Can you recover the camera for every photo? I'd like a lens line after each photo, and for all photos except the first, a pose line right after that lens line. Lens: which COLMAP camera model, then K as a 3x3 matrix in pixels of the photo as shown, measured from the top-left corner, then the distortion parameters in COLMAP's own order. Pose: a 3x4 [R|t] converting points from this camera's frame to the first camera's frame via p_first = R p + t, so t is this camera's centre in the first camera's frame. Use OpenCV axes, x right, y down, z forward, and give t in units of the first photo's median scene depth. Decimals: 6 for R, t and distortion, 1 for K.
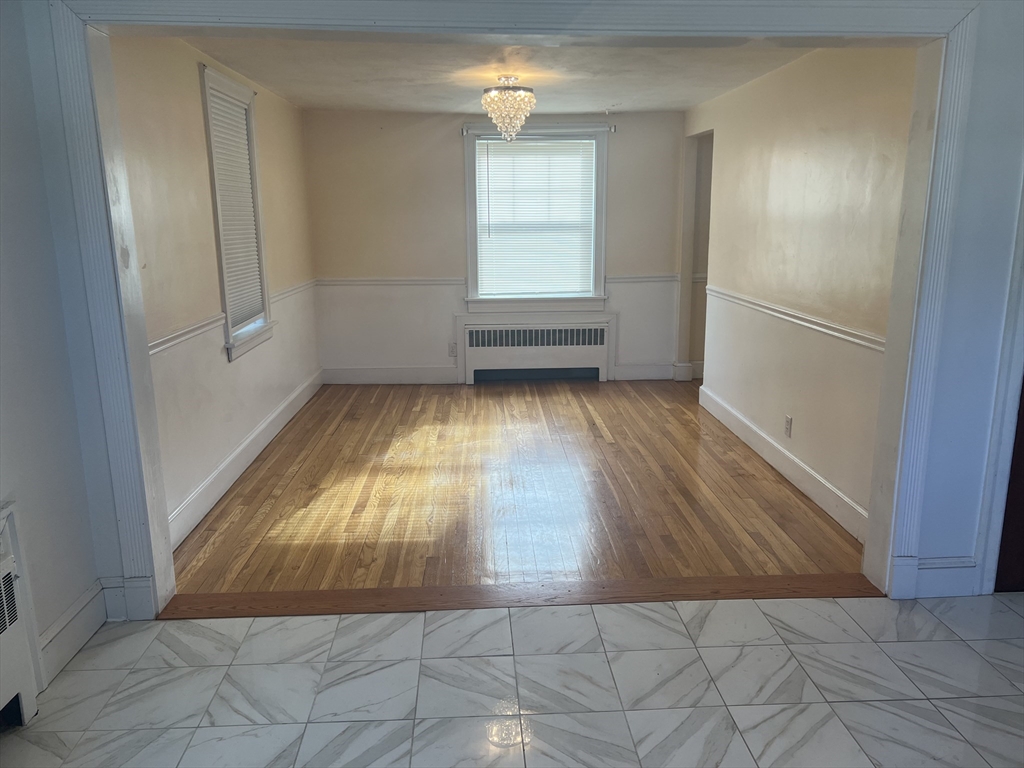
lens RADIAL K [[770.3, 0, 512.0], [0, 770.3, 384.0], [0, 0, 1]] dist [0.101519, -0.137021]
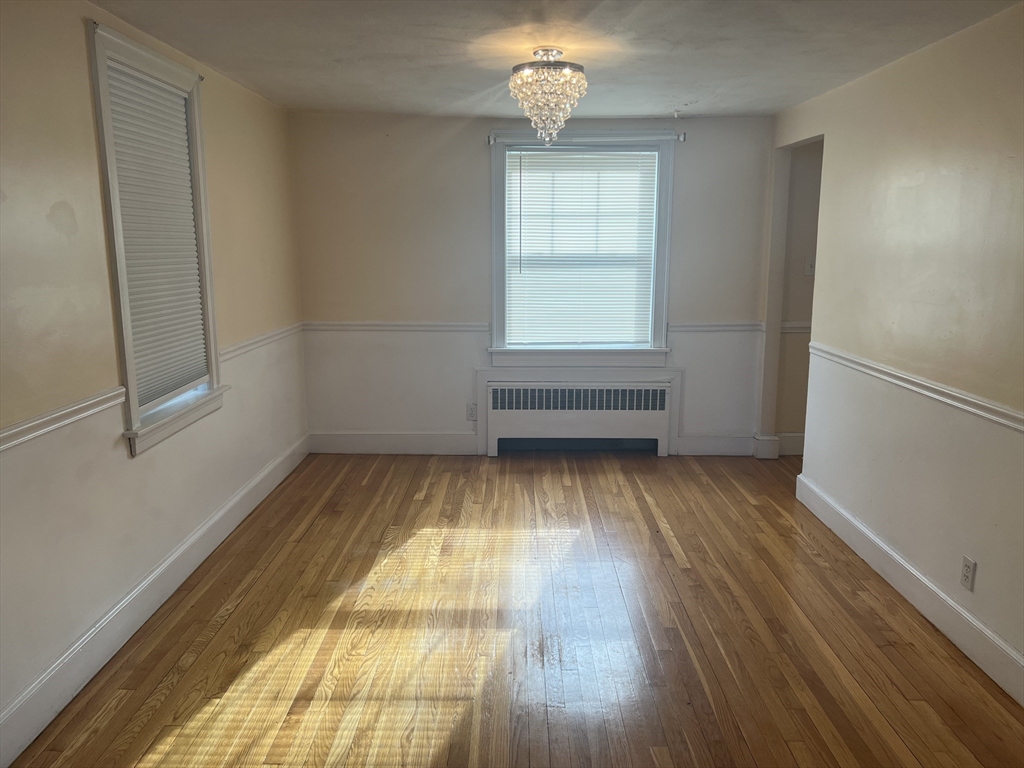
lens RADIAL K [[770.3, 0, 512.0], [0, 770.3, 384.0], [0, 0, 1]] dist [0.101519, -0.137021]
pose [[0.998766, 0.018558, -0.046058, 0.000320], [-0.020058, 0.999276, -0.032319, -0.061093], [0.045425, 0.033203, 0.998416, 0.260733]]
